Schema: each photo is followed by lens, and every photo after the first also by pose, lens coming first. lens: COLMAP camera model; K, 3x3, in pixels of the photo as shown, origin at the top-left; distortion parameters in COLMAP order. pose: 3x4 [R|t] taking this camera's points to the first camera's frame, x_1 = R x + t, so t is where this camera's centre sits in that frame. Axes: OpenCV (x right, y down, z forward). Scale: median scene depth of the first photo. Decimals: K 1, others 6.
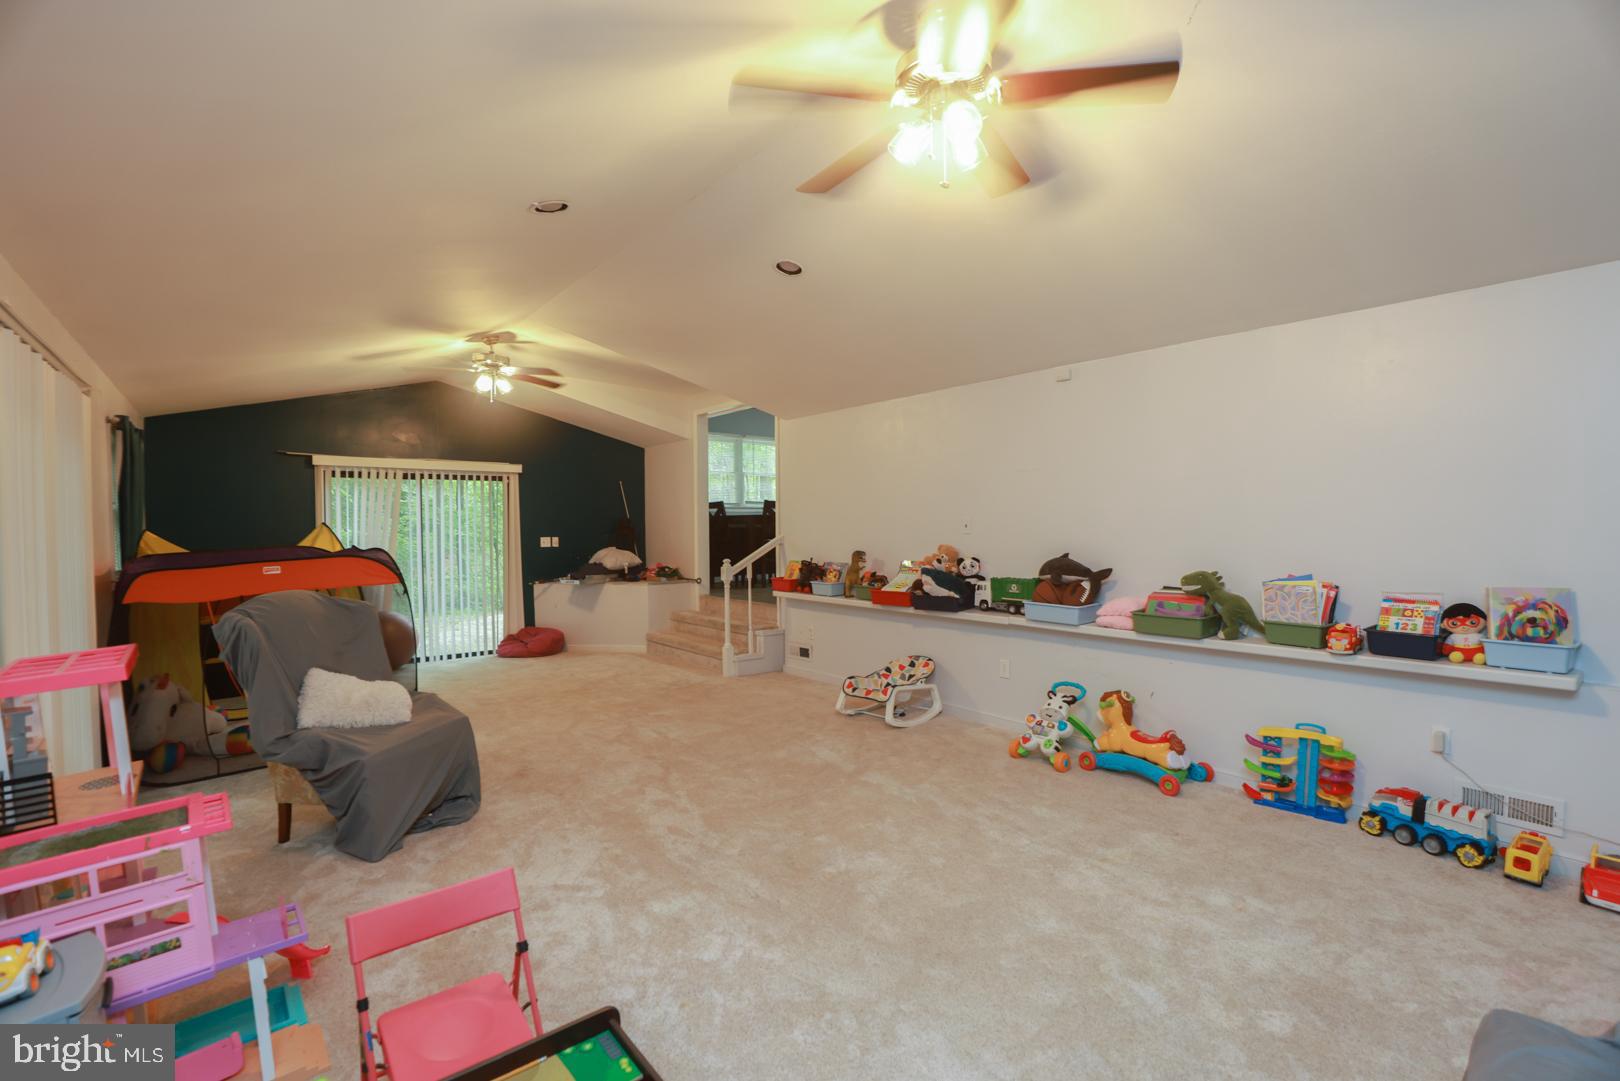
lens RADIAL K [[735.9, 0, 812.8], [0, 735.9, 546.2], [0, 0, 1]] dist [-0.036106, 0.005803]
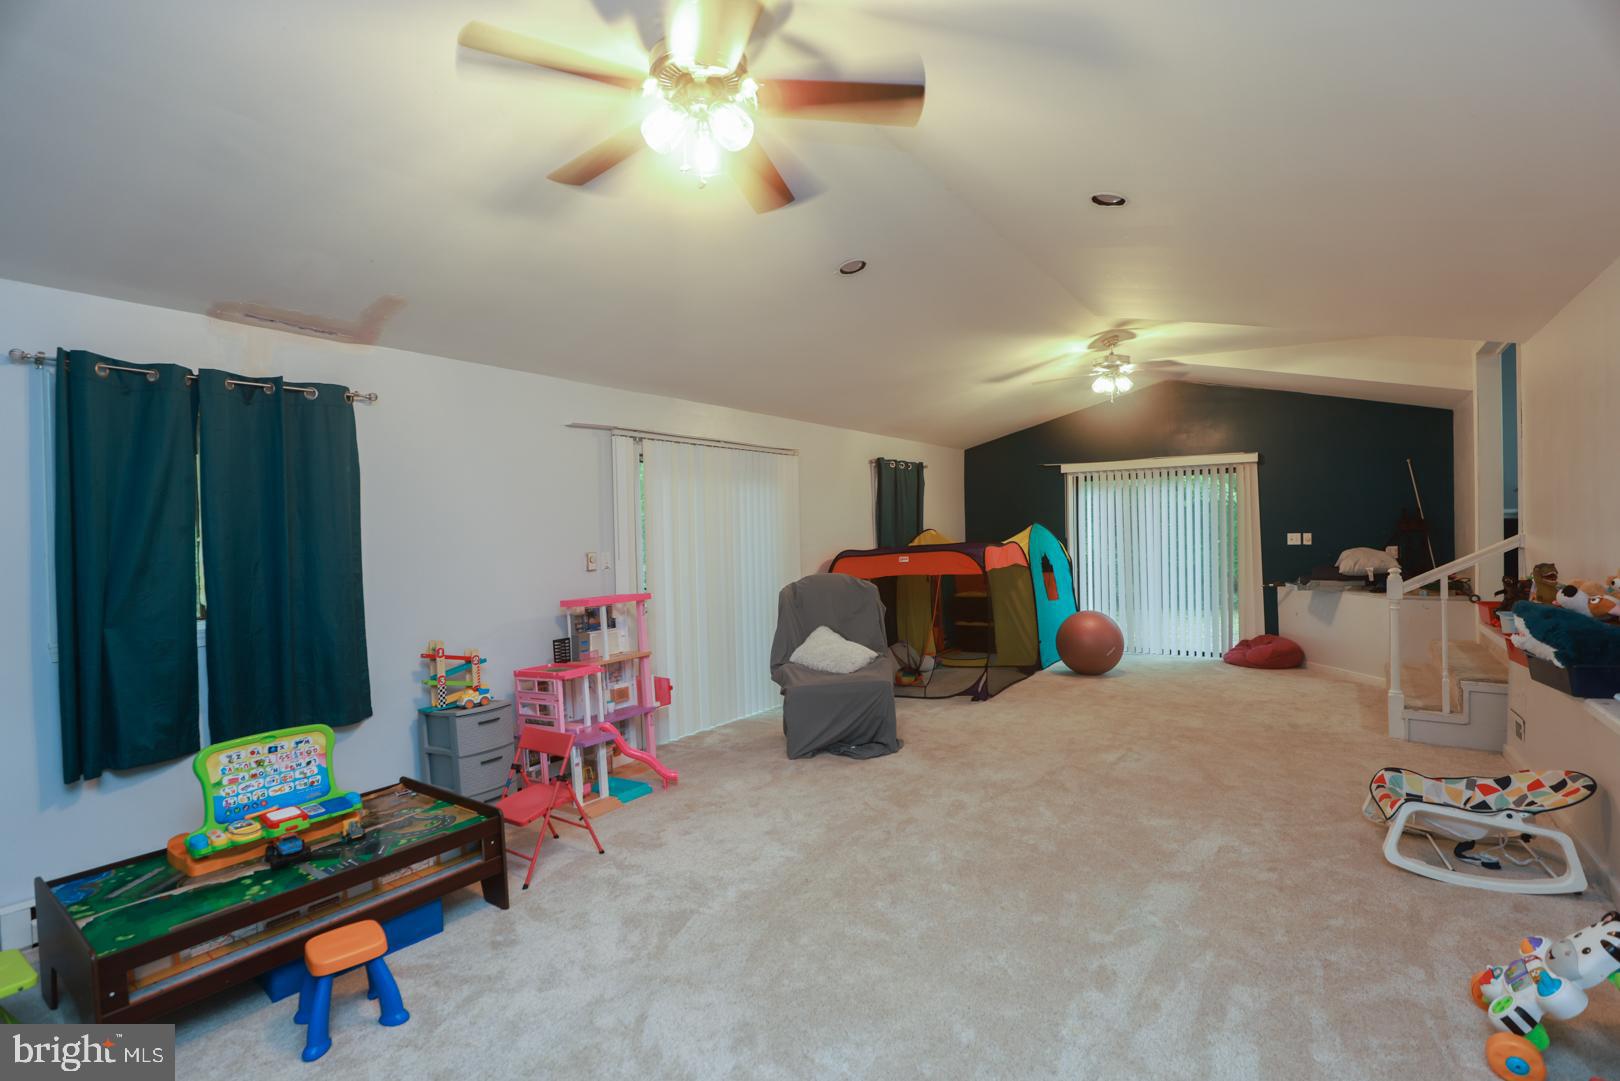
lens RADIAL K [[735.9, 0, 812.8], [0, 735.9, 546.2], [0, 0, 1]] dist [-0.036106, 0.005803]
pose [[0.283234, 0.021829, -0.958802, 0.420736], [-0.006532, 0.999762, 0.020832, -0.015922], [0.959029, 0.000363, 0.283309, 0.310323]]
